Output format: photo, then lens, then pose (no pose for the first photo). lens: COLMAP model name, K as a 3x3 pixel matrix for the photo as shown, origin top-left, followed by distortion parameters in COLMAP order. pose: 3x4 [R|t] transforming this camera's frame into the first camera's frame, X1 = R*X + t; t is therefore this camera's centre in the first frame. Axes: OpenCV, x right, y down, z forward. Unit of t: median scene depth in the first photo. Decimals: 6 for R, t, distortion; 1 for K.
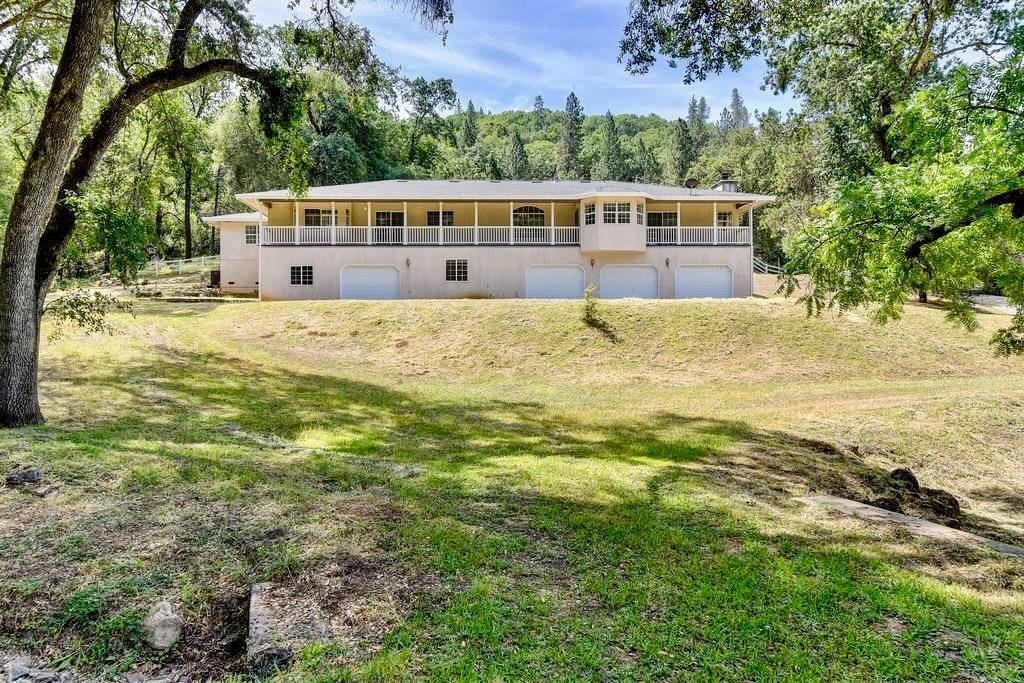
lens RADIAL K [[679.5, 0, 515.6], [0, 679.5, 344.6], [0, 0, 1]] dist [-0.001177, -0.001402]
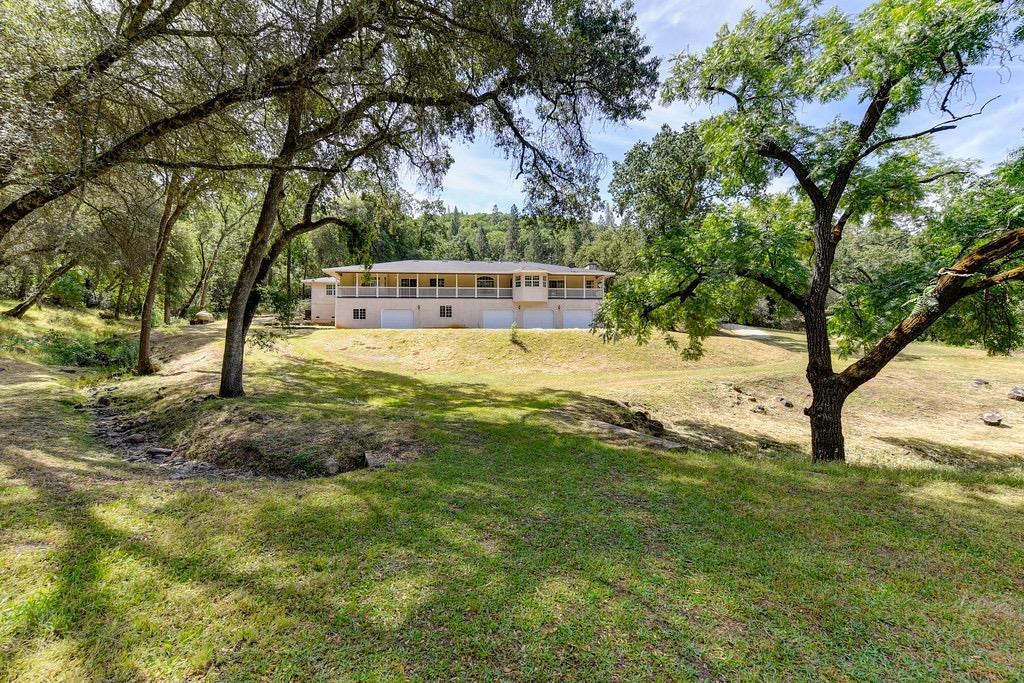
lens RADIAL K [[404.5, 0, 504.0], [0, 404.5, 333.0], [0, 0, 1]] dist [0.000516, -0.000188]
pose [[0.998611, -0.002715, 0.052622, 0.022973], [0.004799, 0.999208, -0.039513, -0.014066], [-0.052473, 0.039710, 0.997832, -0.176539]]
